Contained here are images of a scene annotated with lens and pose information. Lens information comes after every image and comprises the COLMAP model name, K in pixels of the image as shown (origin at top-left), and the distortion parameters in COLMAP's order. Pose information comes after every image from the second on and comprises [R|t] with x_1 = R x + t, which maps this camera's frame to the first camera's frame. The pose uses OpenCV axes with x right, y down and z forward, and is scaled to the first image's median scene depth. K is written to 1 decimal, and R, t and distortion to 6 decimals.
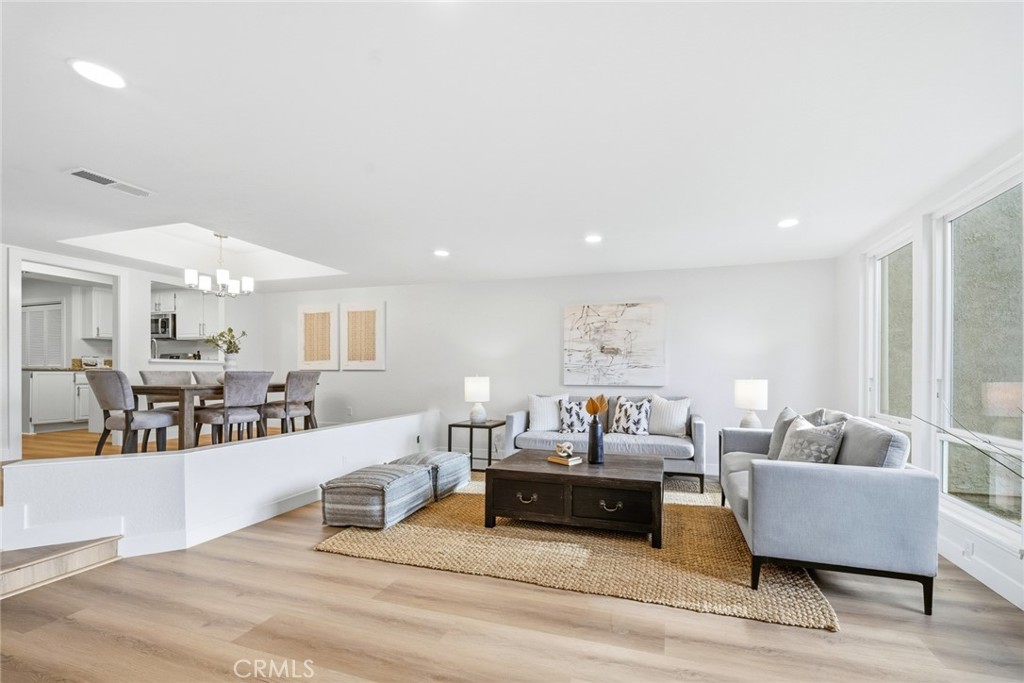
lens RADIAL K [[394.8, 0, 560.8], [0, 394.8, 373.4], [0, 0, 1]] dist [0.003542, -0.004911]
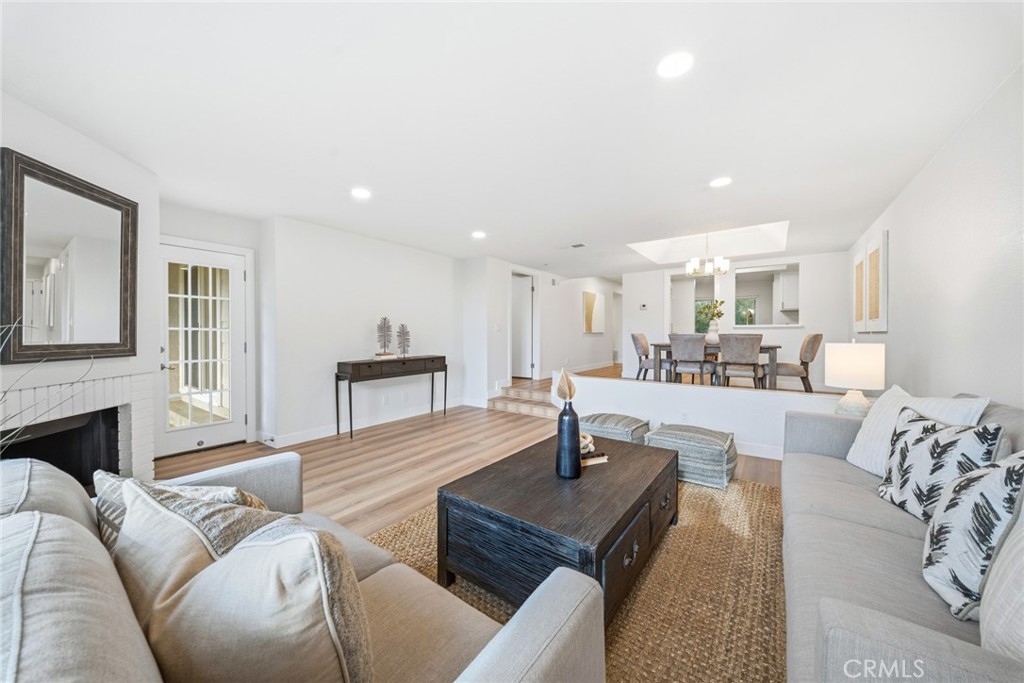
lens RADIAL K [[385.4, 0, 512.7], [0, 385.4, 340.6], [0, 0, 1]] dist [0.001660, -0.003342]
pose [[-0.375854, 0.012835, -0.926590, 0.485279], [-0.003801, 0.999874, 0.015392, 0.000641], [0.926671, 0.009307, -0.375758, 0.801605]]
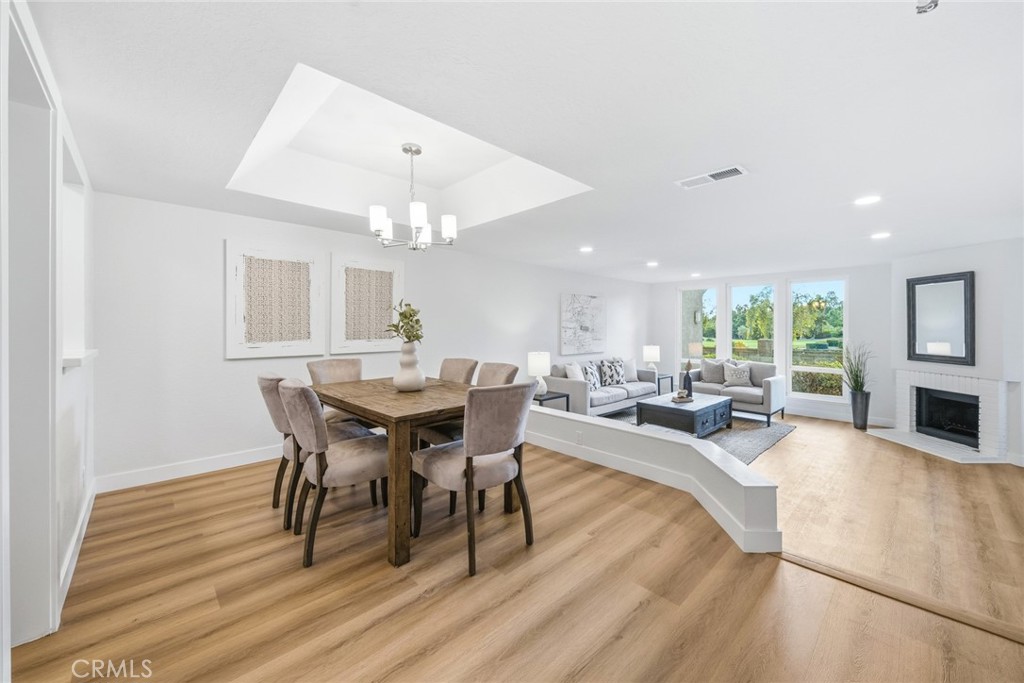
lens RADIAL K [[385.4, 0, 534.2], [0, 385.4, 327.7], [0, 0, 1]] dist [0.001660, -0.003342]
pose [[0.496345, -0.004529, 0.868113, -1.224044], [0.005603, 0.999982, 0.002014, -0.068328], [-0.868107, 0.003864, 0.496362, 0.510914]]
